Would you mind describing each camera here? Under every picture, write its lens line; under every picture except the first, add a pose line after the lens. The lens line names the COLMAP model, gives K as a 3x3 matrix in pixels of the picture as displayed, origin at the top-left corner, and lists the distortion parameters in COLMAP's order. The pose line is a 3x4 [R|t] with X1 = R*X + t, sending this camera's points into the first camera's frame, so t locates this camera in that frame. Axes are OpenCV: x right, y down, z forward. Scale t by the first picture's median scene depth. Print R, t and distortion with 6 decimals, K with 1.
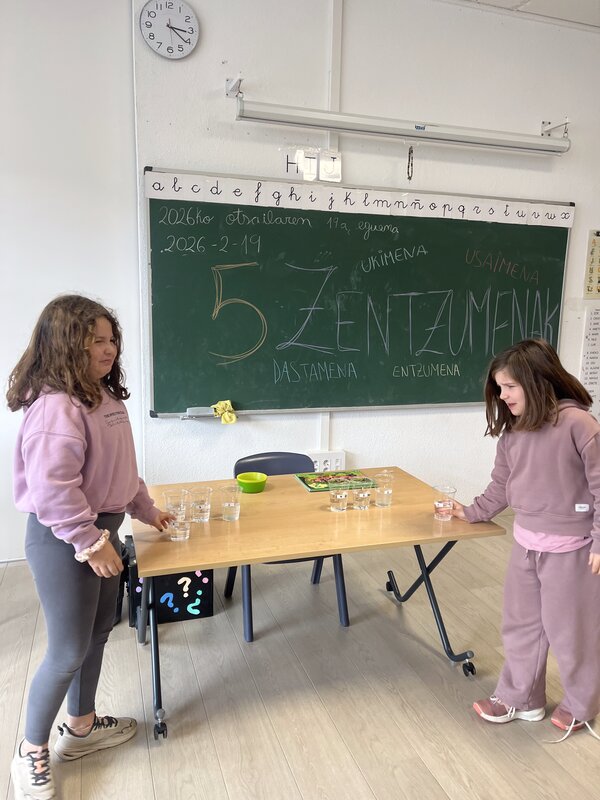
lens RADIAL K [[612.3, 0, 299.4], [0, 612.3, 400.2], [0, 0, 1]] dist [0.066740, -0.089848]
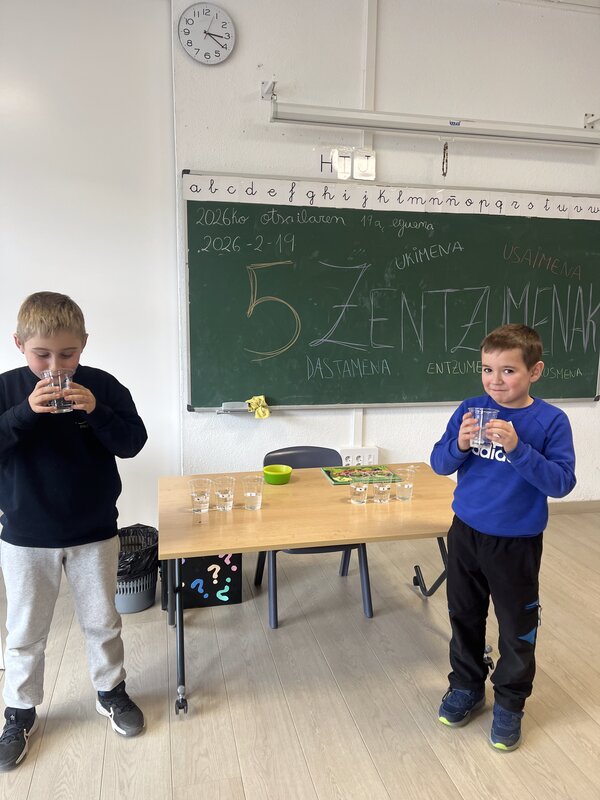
lens RADIAL K [[612.3, 0, 301.7], [0, 612.3, 402.1], [0, 0, 1]] dist [0.066740, -0.089848]
pose [[0.996288, 0.008974, -0.085616, 0.039817], [-0.008479, 0.999945, 0.006137, 0.004339], [0.085666, -0.005388, 0.996309, -0.018145]]
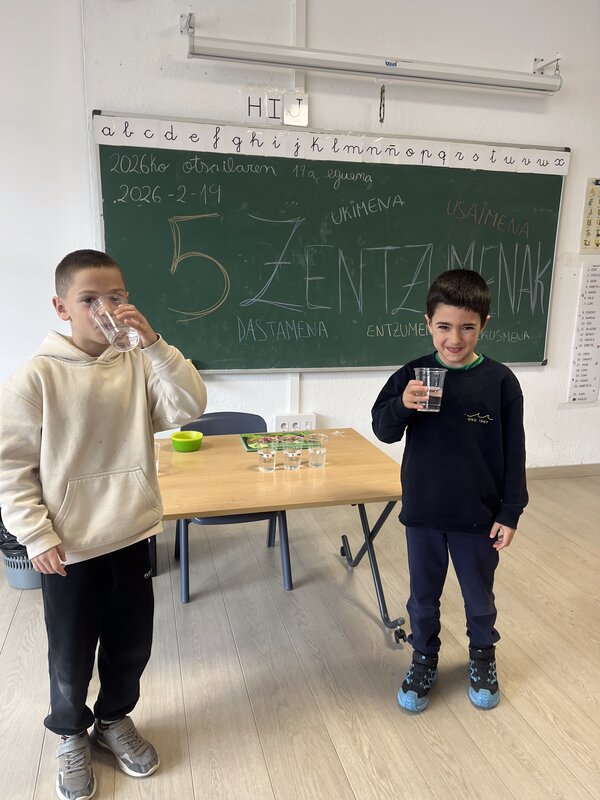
lens RADIAL K [[612.3, 0, 303.7], [0, 612.3, 404.2], [0, 0, 1]] dist [0.066740, -0.089848]
pose [[0.998324, 0.010125, -0.056979, 0.125829], [-0.006954, 0.998430, 0.055580, 0.017015], [0.057452, -0.055090, 0.996827, 0.042243]]
